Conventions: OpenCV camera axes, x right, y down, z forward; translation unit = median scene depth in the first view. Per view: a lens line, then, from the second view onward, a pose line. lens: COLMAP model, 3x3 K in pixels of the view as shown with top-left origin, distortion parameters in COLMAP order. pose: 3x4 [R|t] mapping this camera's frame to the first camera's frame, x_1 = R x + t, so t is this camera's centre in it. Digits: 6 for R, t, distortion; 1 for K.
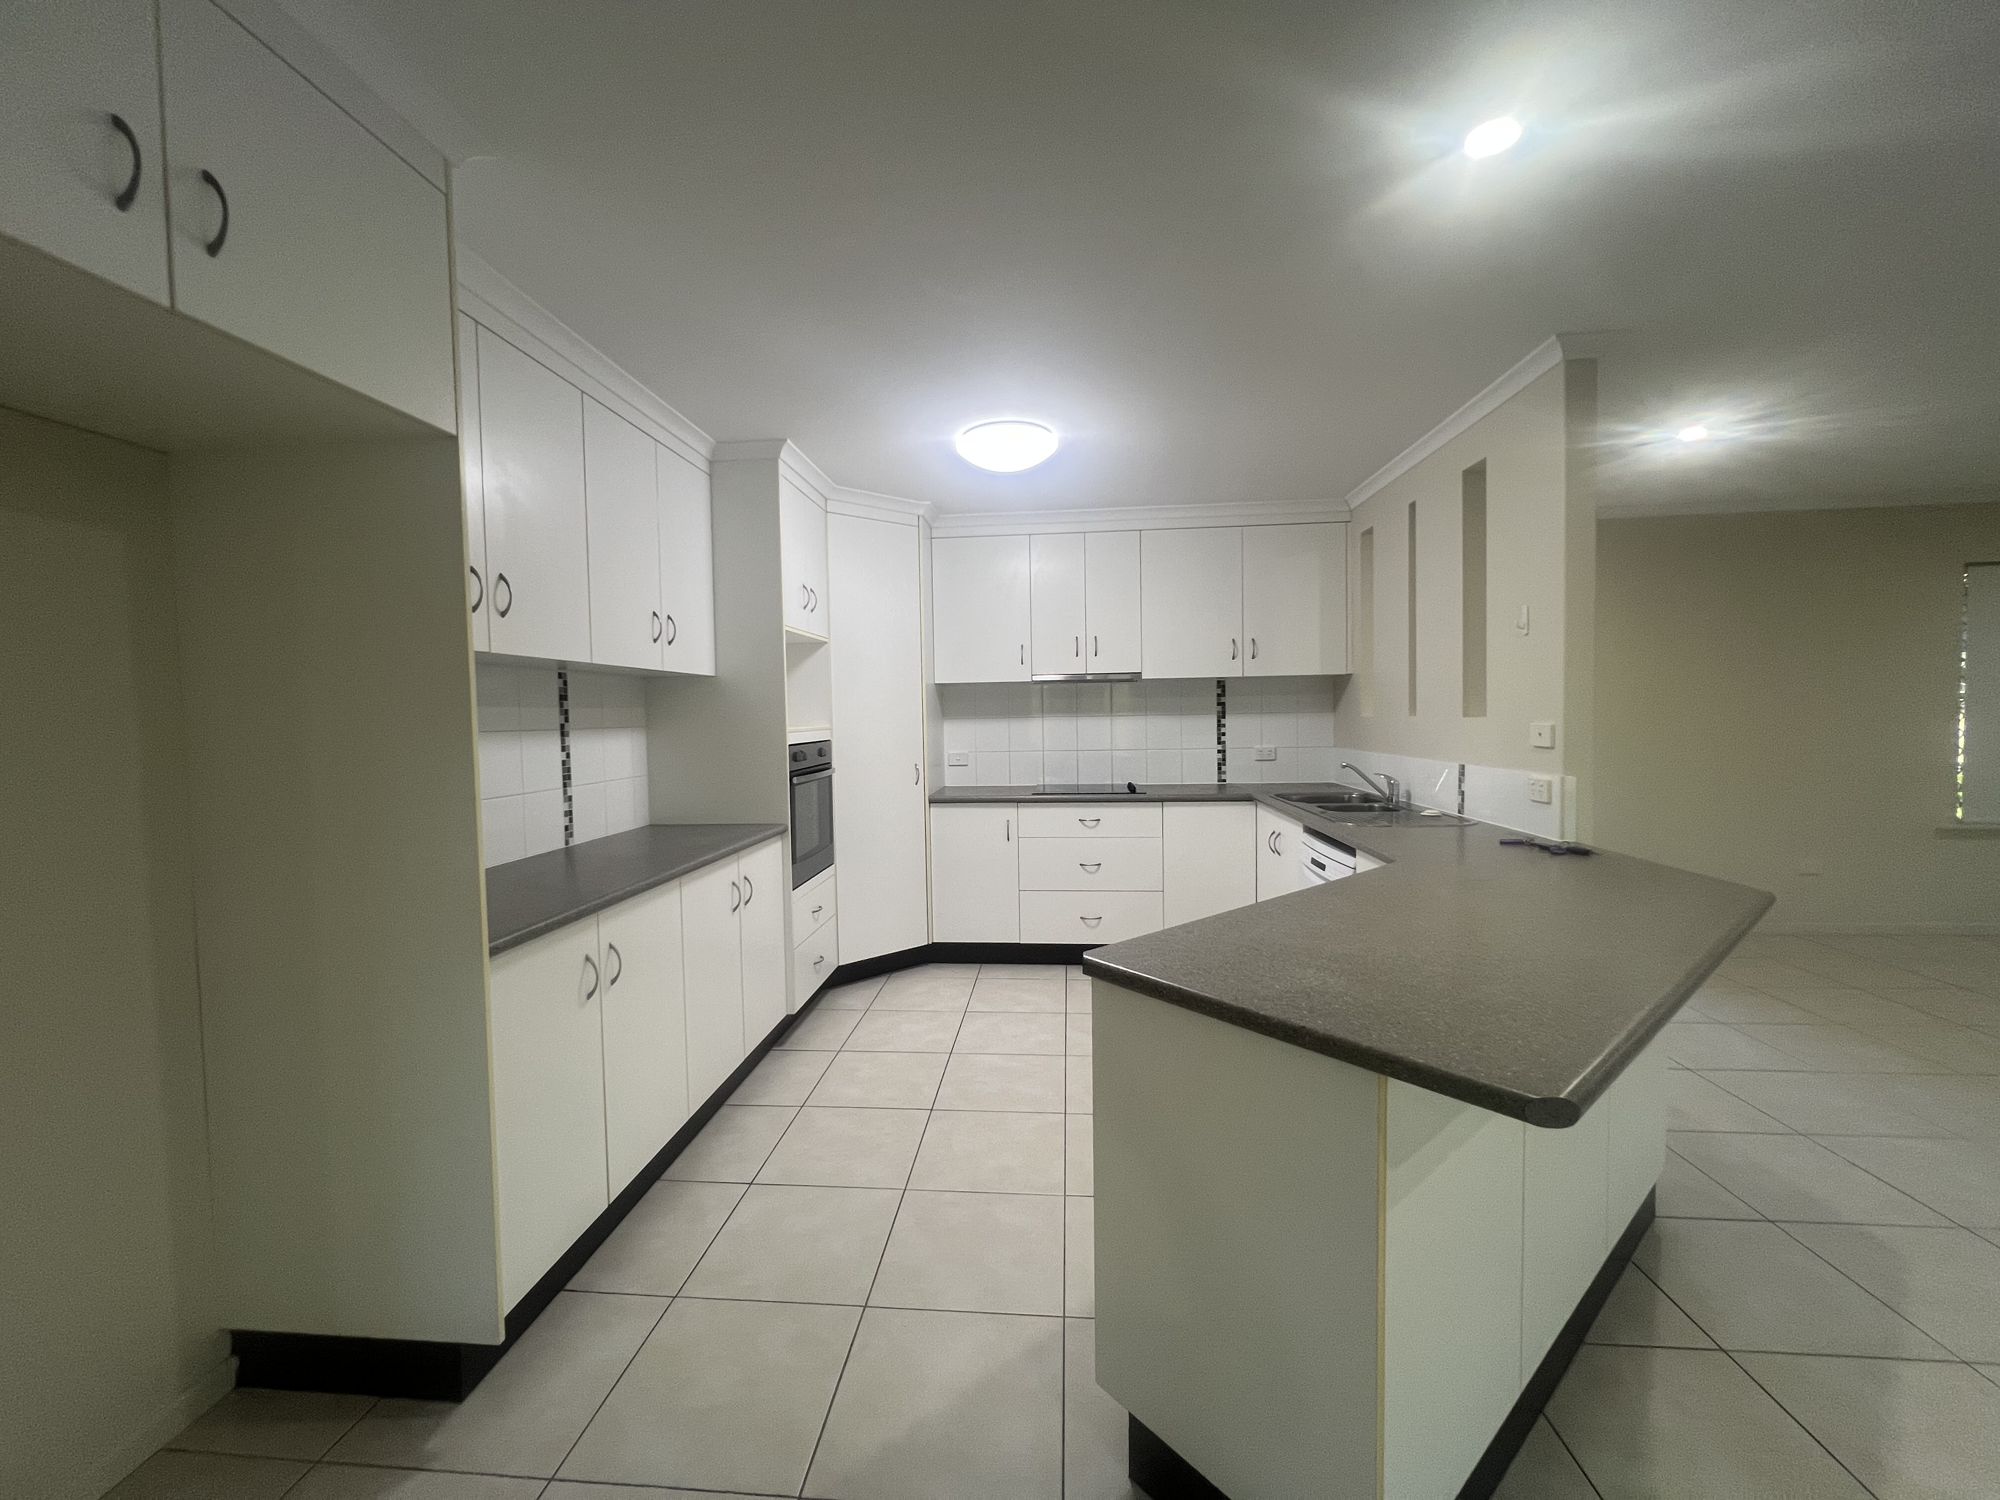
lens RADIAL K [[808.1, 0, 998.3], [0, 808.1, 749.0], [0, 0, 1]] dist [0.000598, 0.000058]
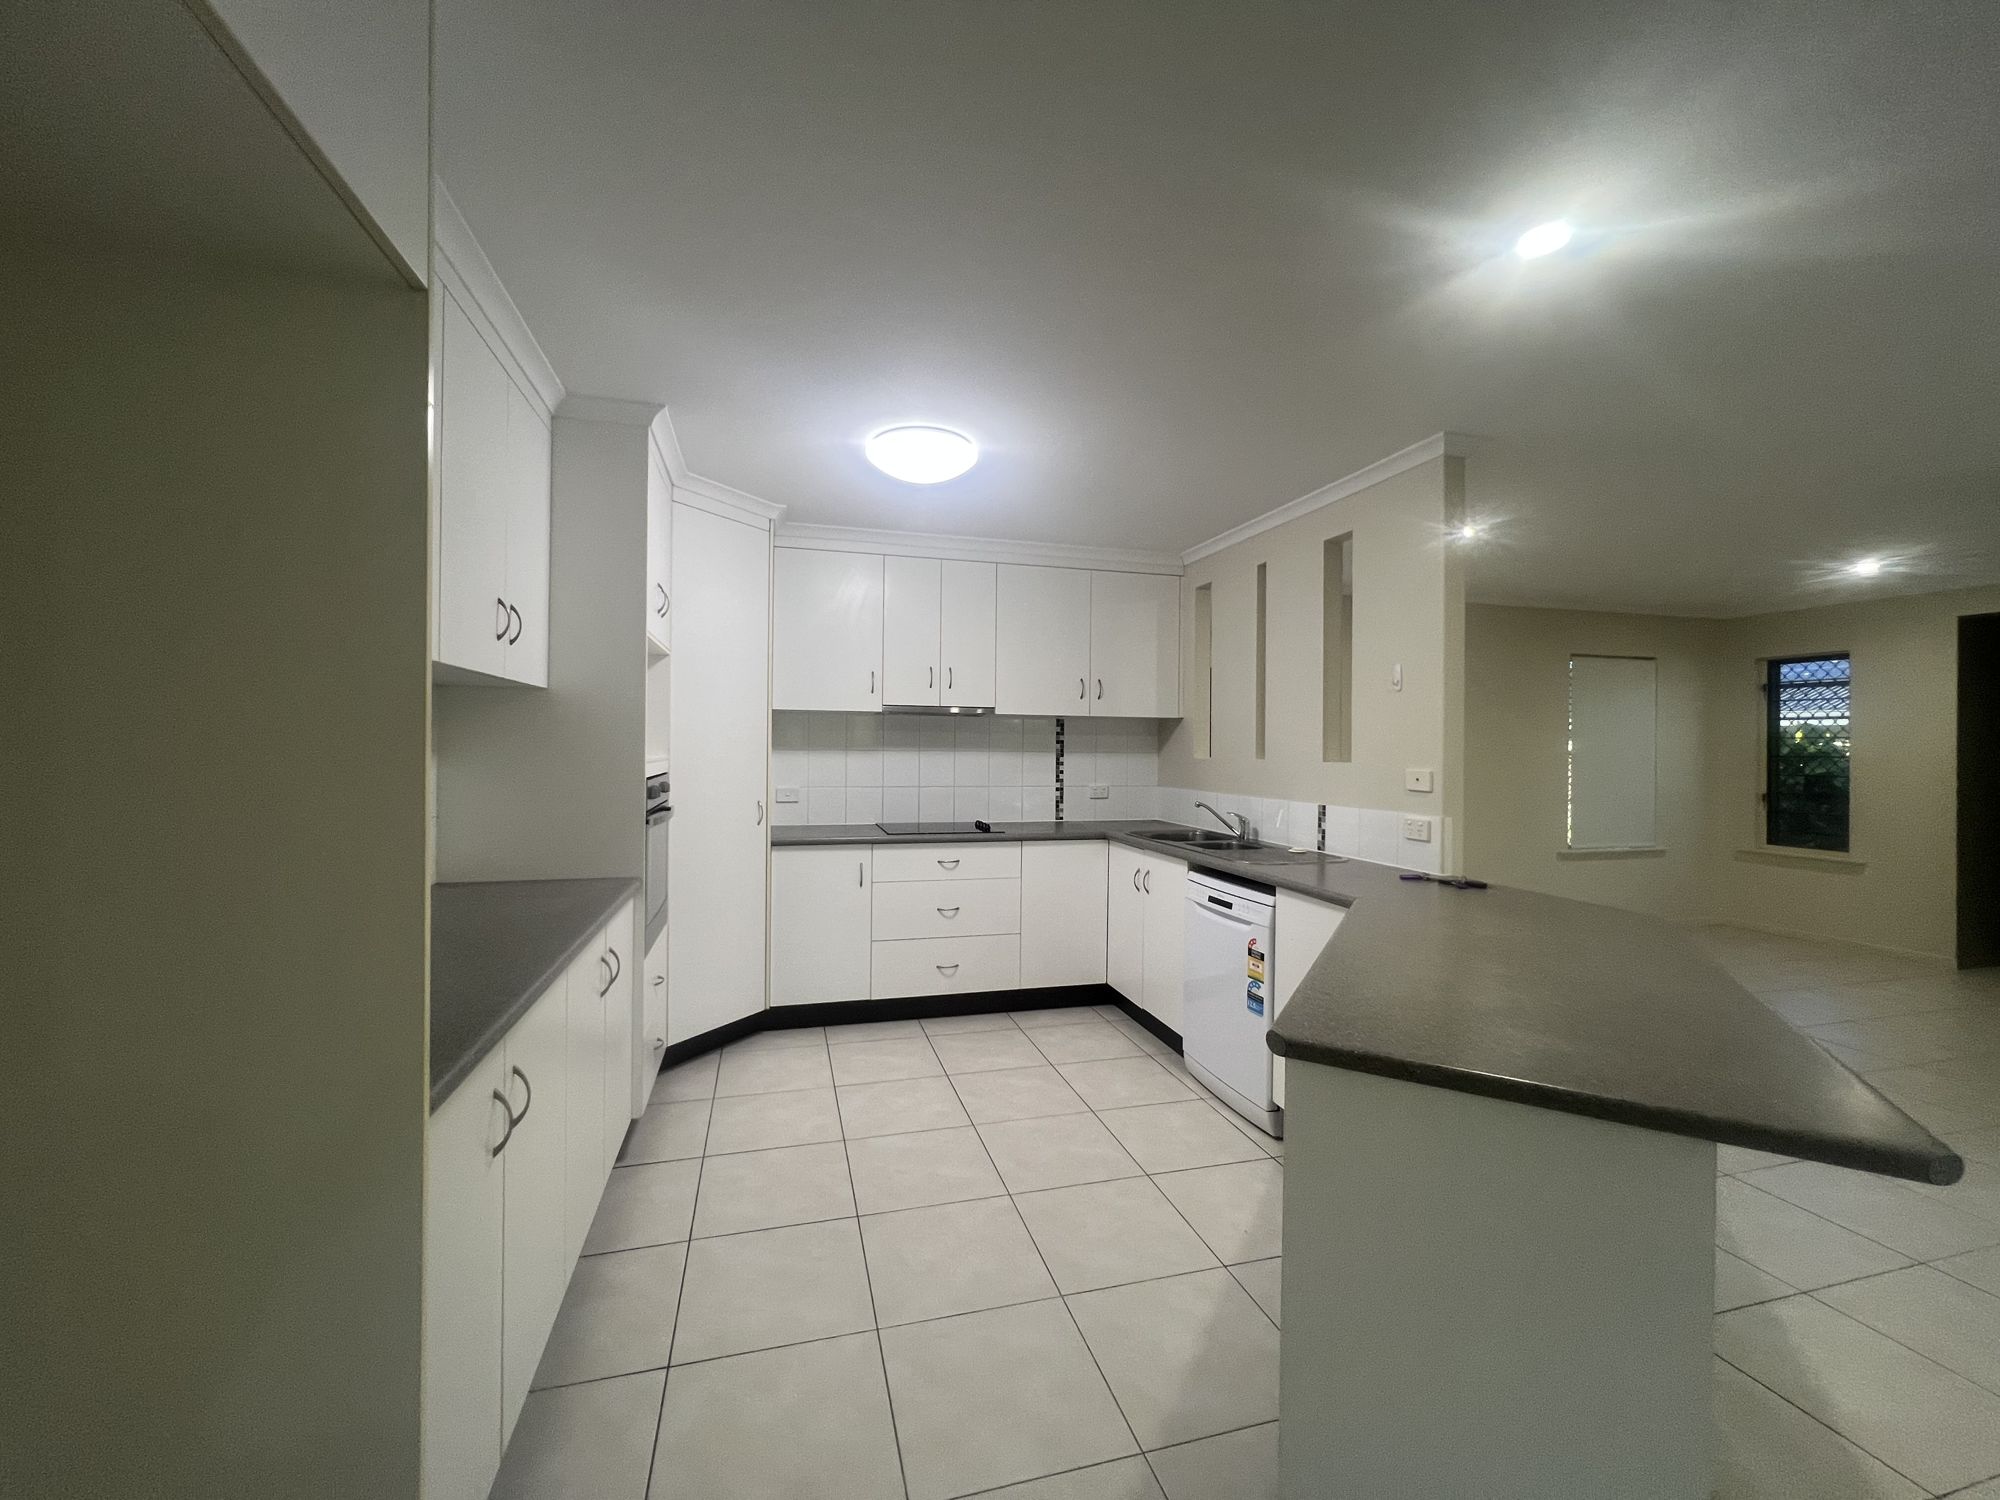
lens RADIAL K [[808.1, 0, 997.5], [0, 808.1, 748.6], [0, 0, 1]] dist [0.000598, 0.000058]
pose [[0.936693, 0.027320, 0.349085, -0.174142], [-0.012638, 0.998940, -0.044269, -0.002496], [-0.349924, 0.037055, 0.936045, 0.099700]]
